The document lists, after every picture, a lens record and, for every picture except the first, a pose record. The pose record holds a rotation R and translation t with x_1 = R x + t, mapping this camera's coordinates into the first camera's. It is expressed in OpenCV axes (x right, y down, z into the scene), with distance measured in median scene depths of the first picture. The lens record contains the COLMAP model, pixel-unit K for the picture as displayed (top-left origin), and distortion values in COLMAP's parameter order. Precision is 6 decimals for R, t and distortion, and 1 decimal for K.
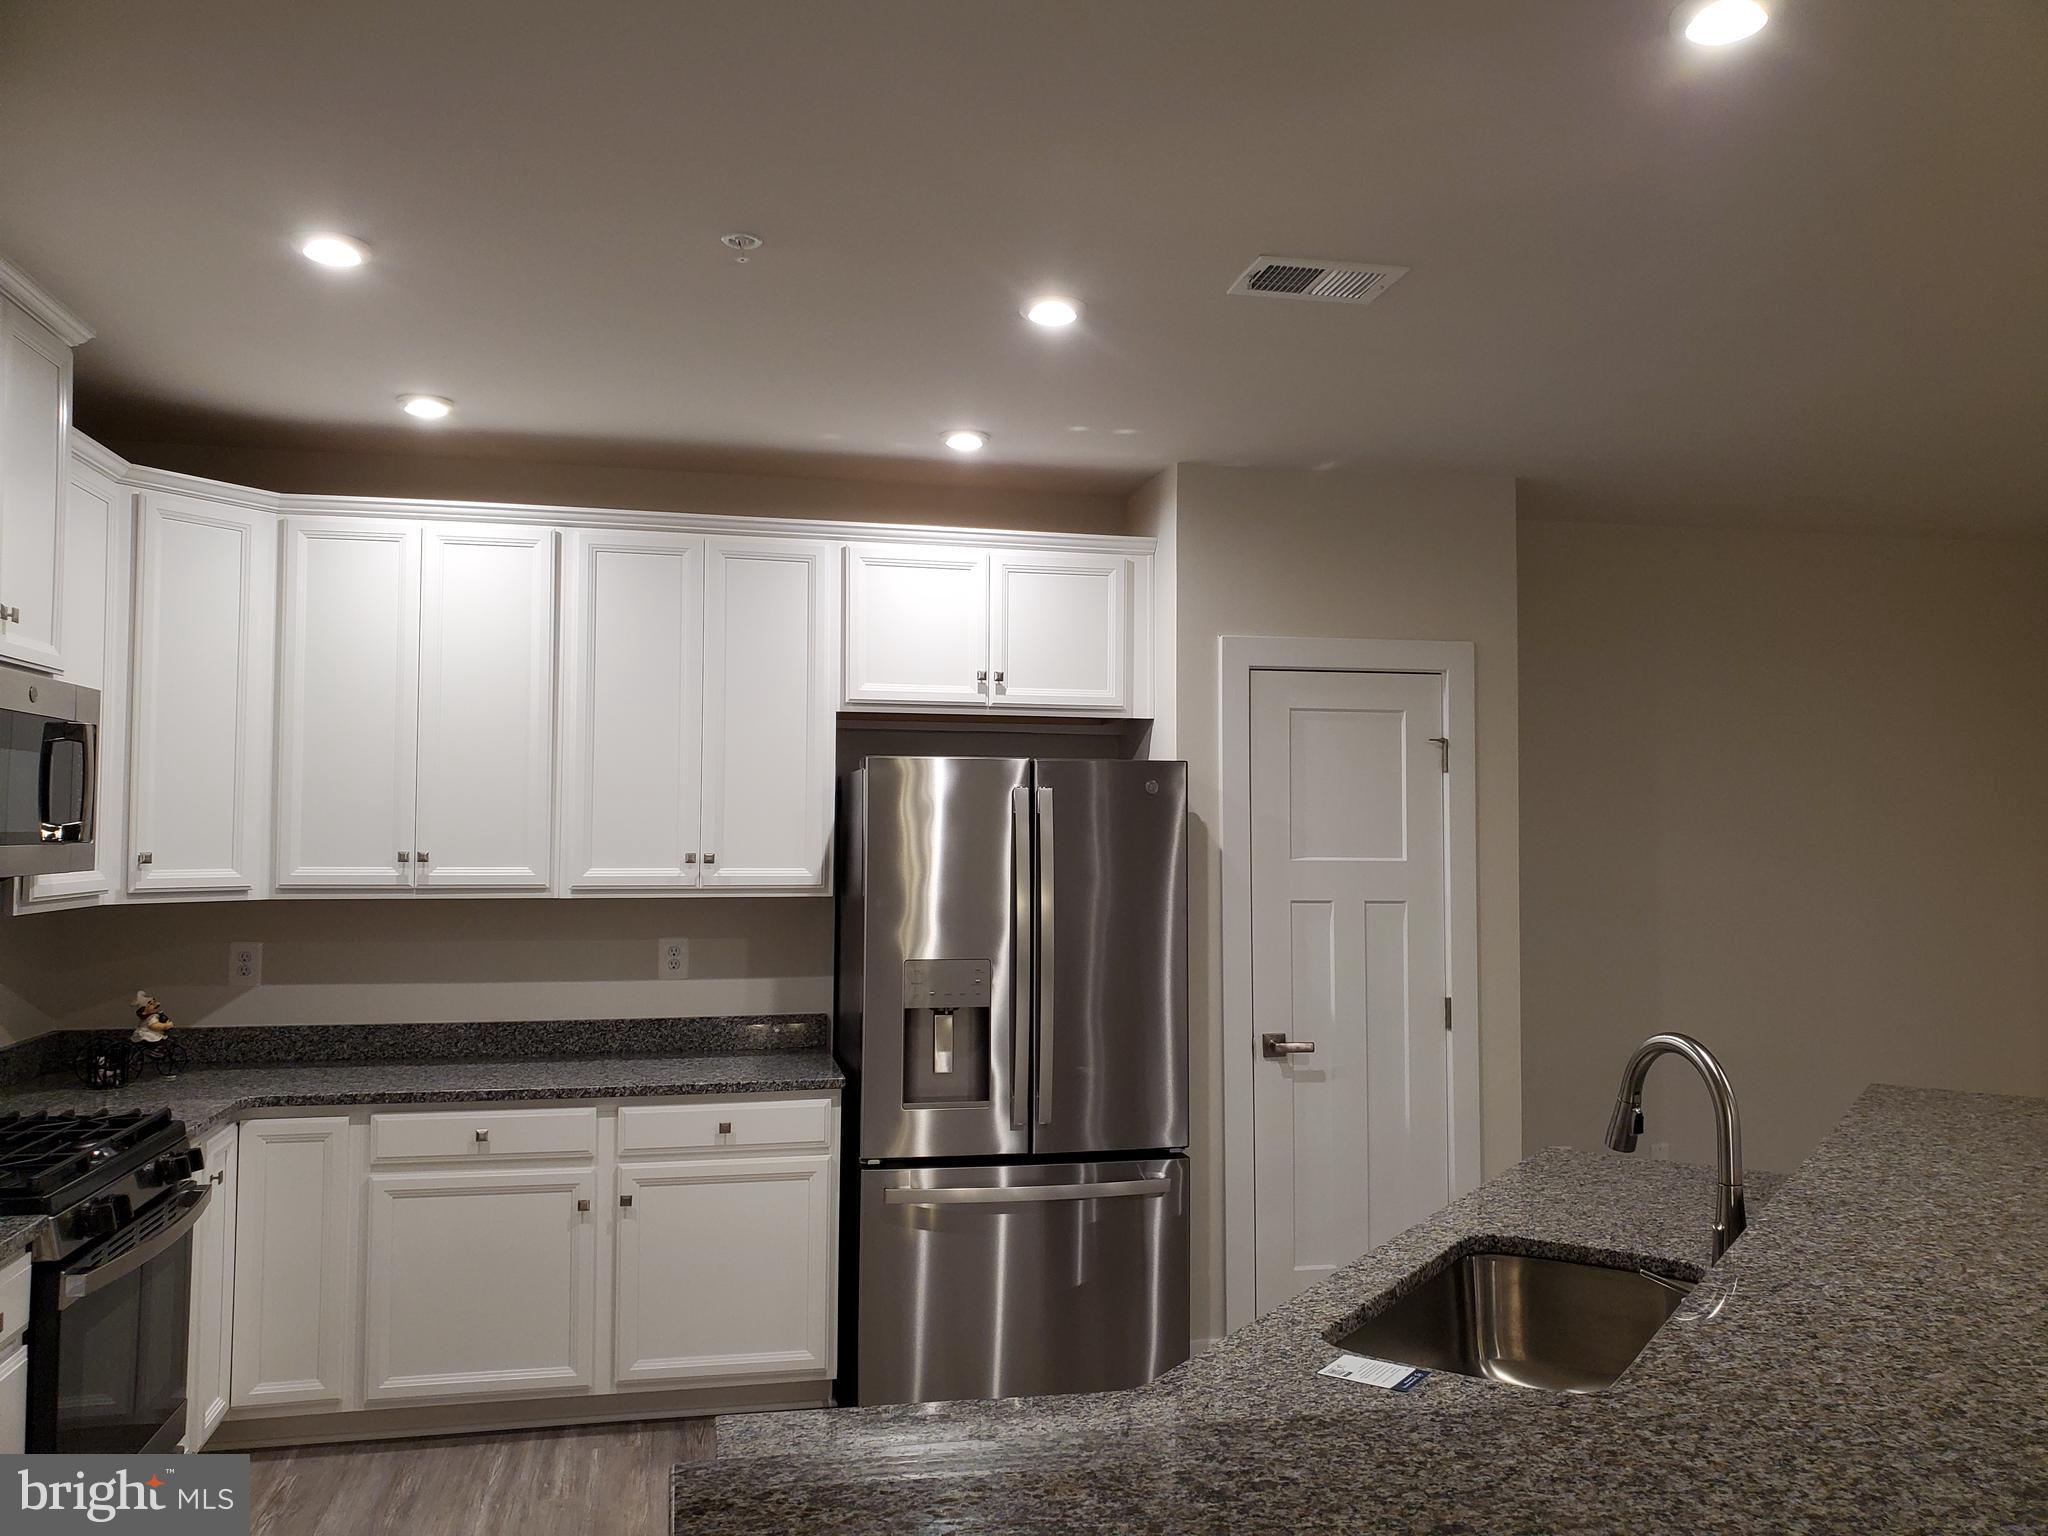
lens RADIAL K [[1578.3, 0, 1054.2], [0, 1578.3, 751.1], [0, 0, 1]] dist [0.009802, -0.008898]
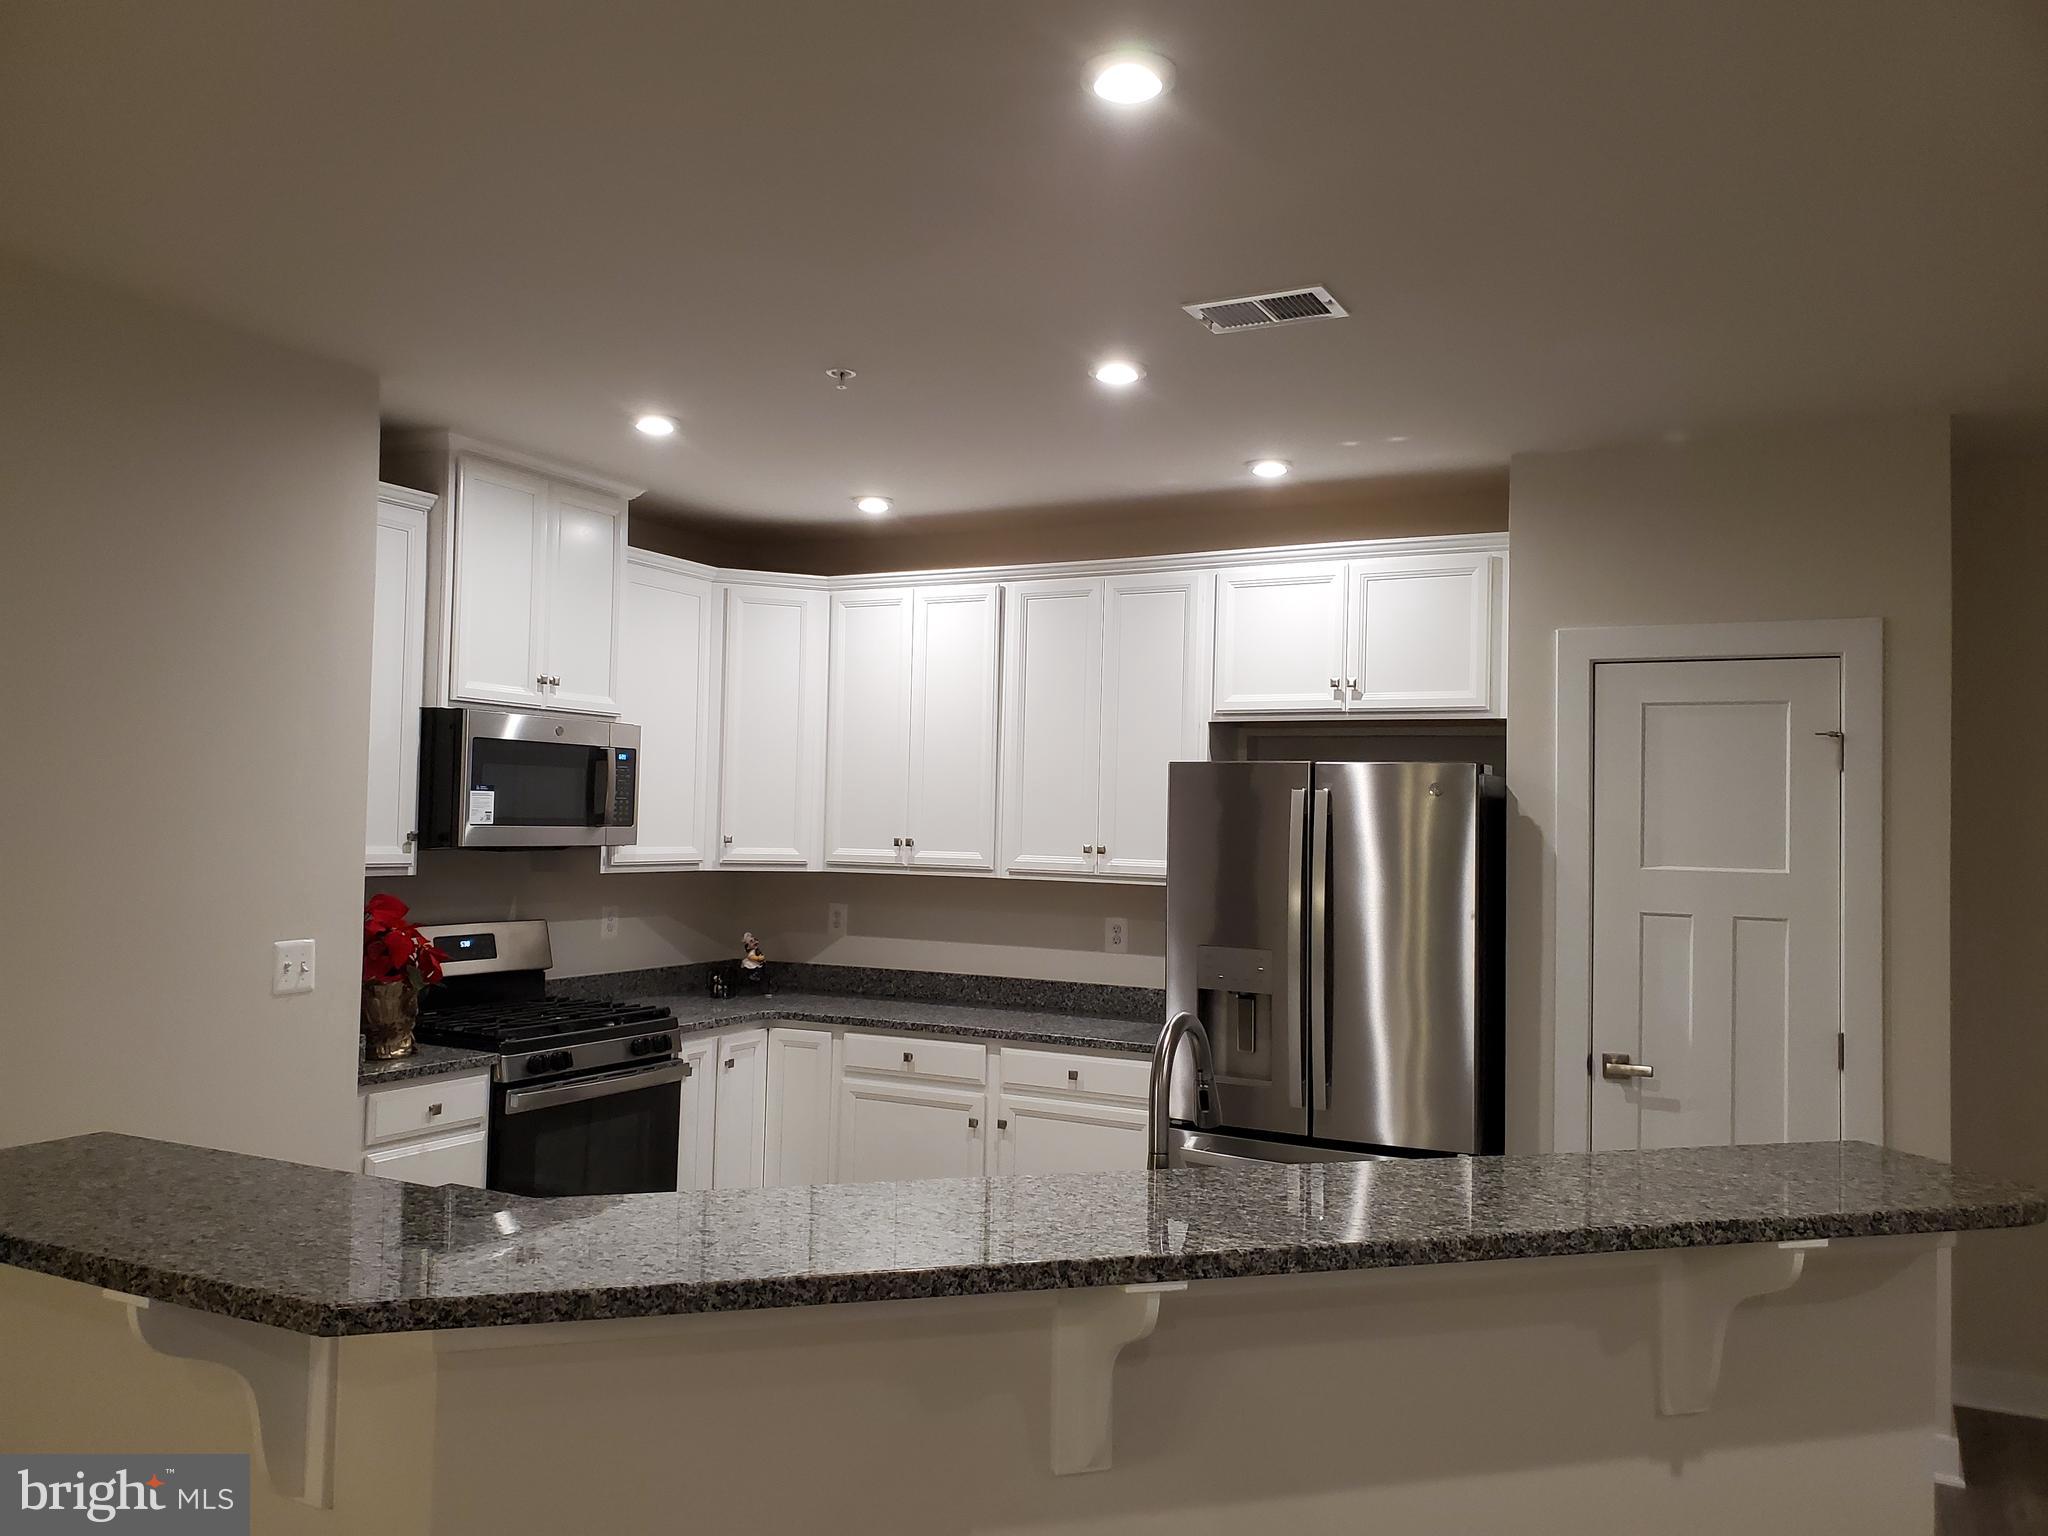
lens RADIAL K [[1578.3, 0, 1032.4], [0, 1578.3, 745.6], [0, 0, 1]] dist [0.009802, -0.008898]
pose [[0.759772, -0.018963, -0.649914, 0.519598], [0.017050, 0.999812, -0.009240, -0.000081], [0.649967, -0.004061, 0.759952, 0.071946]]
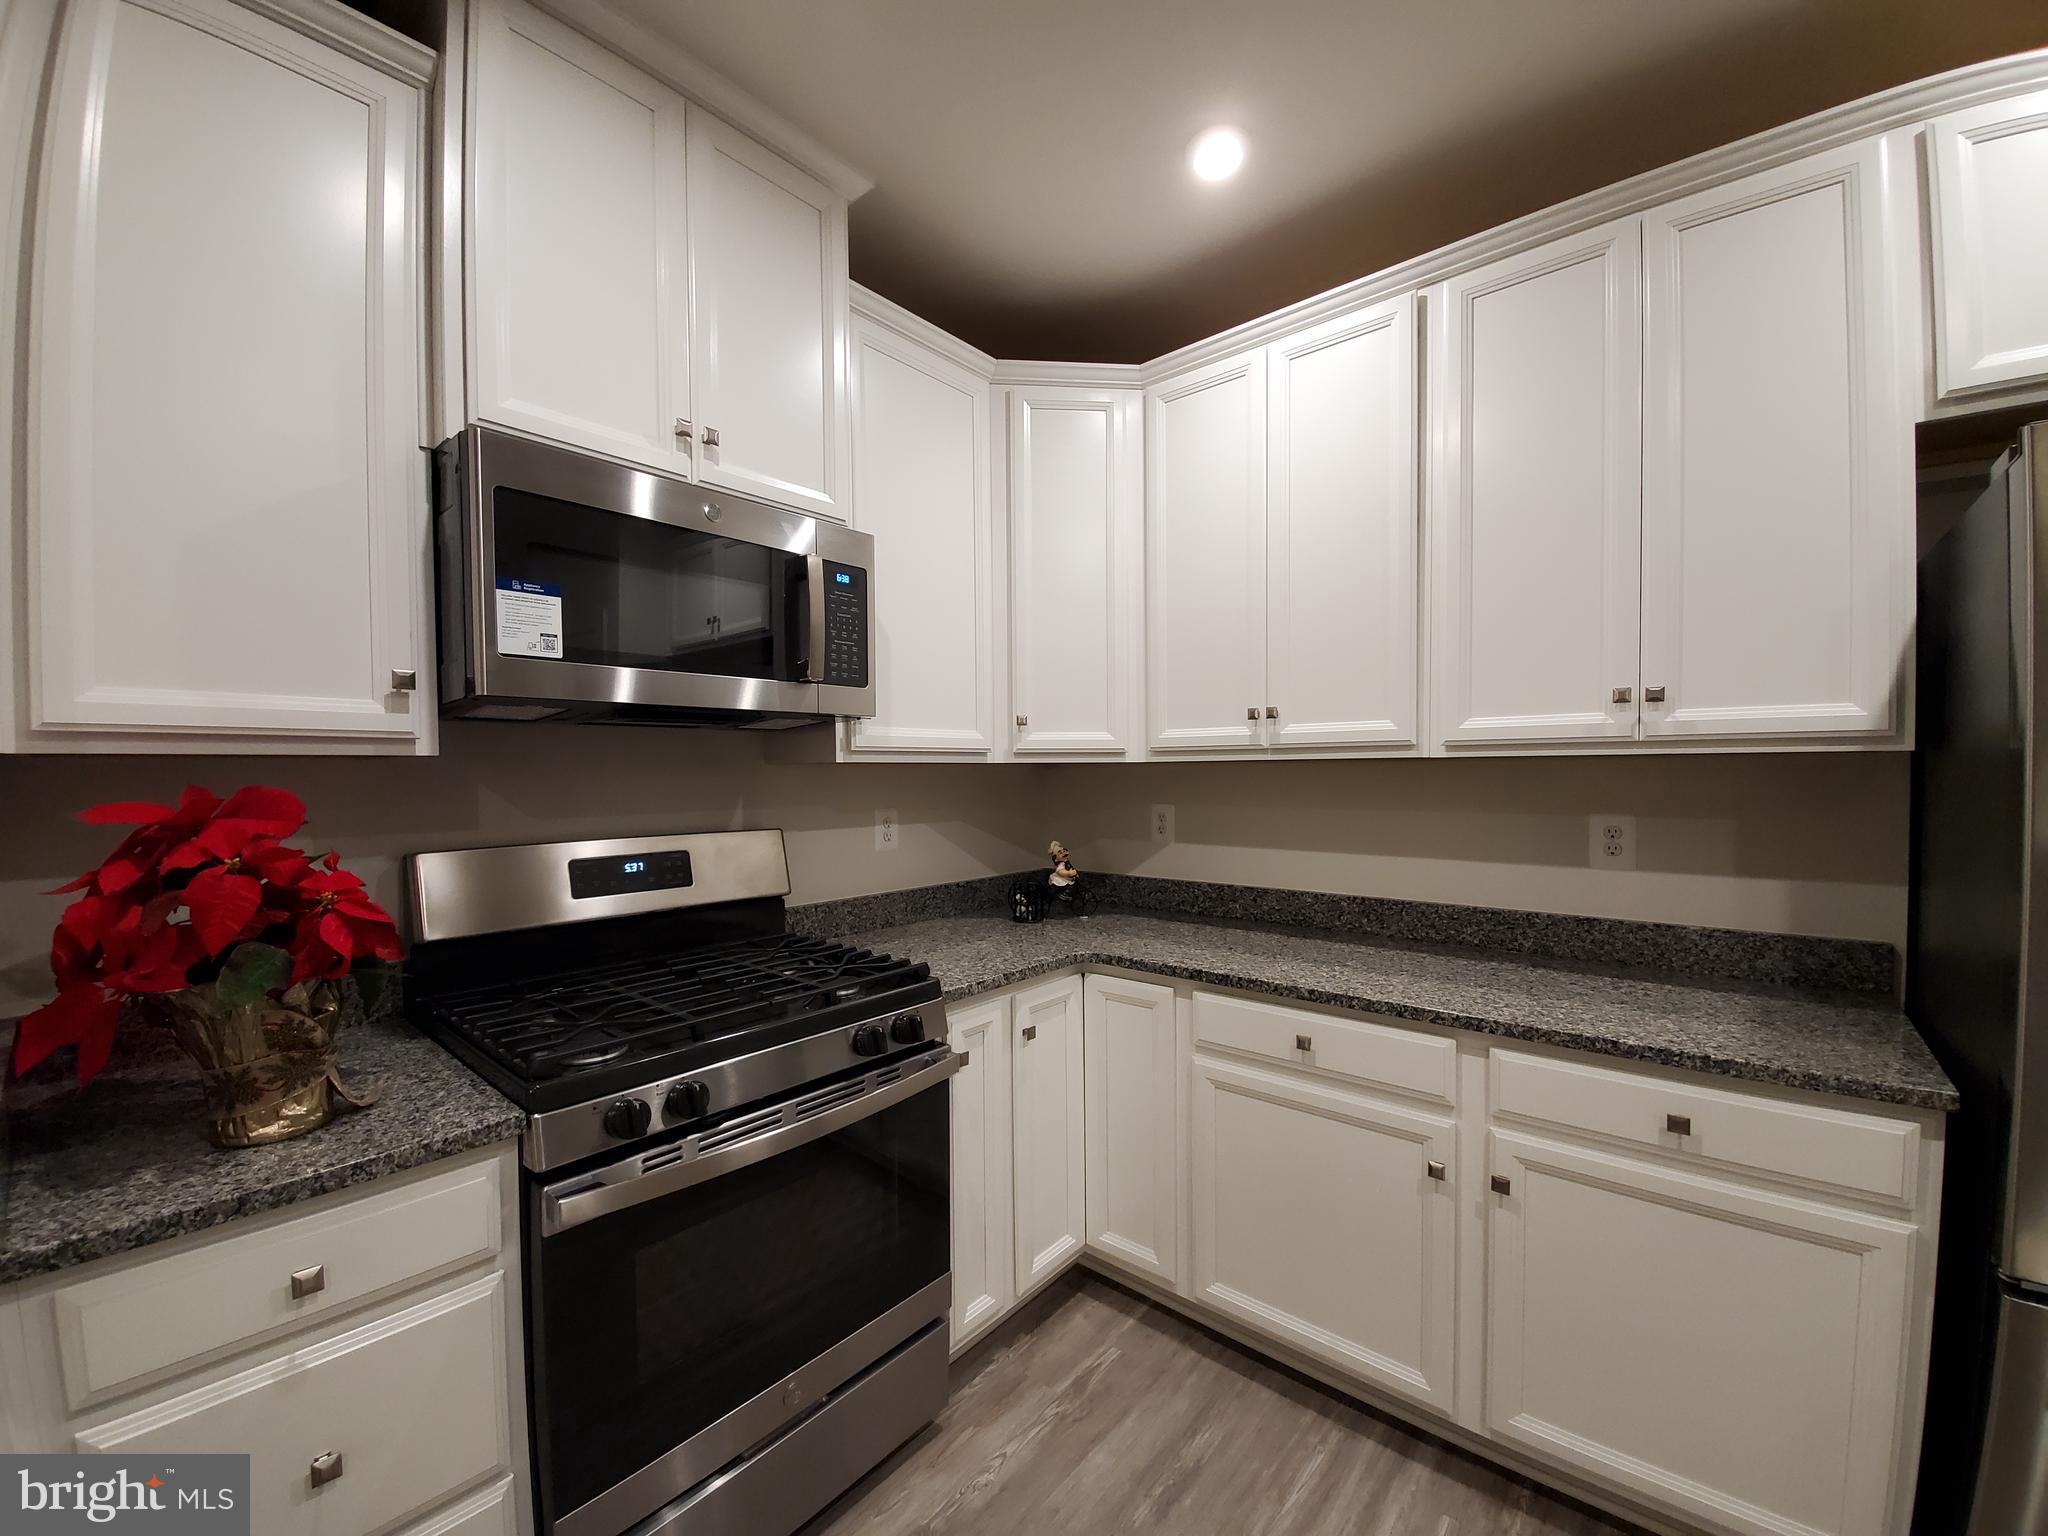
lens RADIAL K [[806.1, 0, 1043.3], [0, 806.1, 790.7], [0, 0, 1]] dist [0.000661, -0.011130]
pose [[0.599666, 0.010588, -0.800180, -0.104473], [0.053321, 0.997162, 0.053154, 0.078208], [0.798472, -0.074541, 0.597399, 0.601992]]
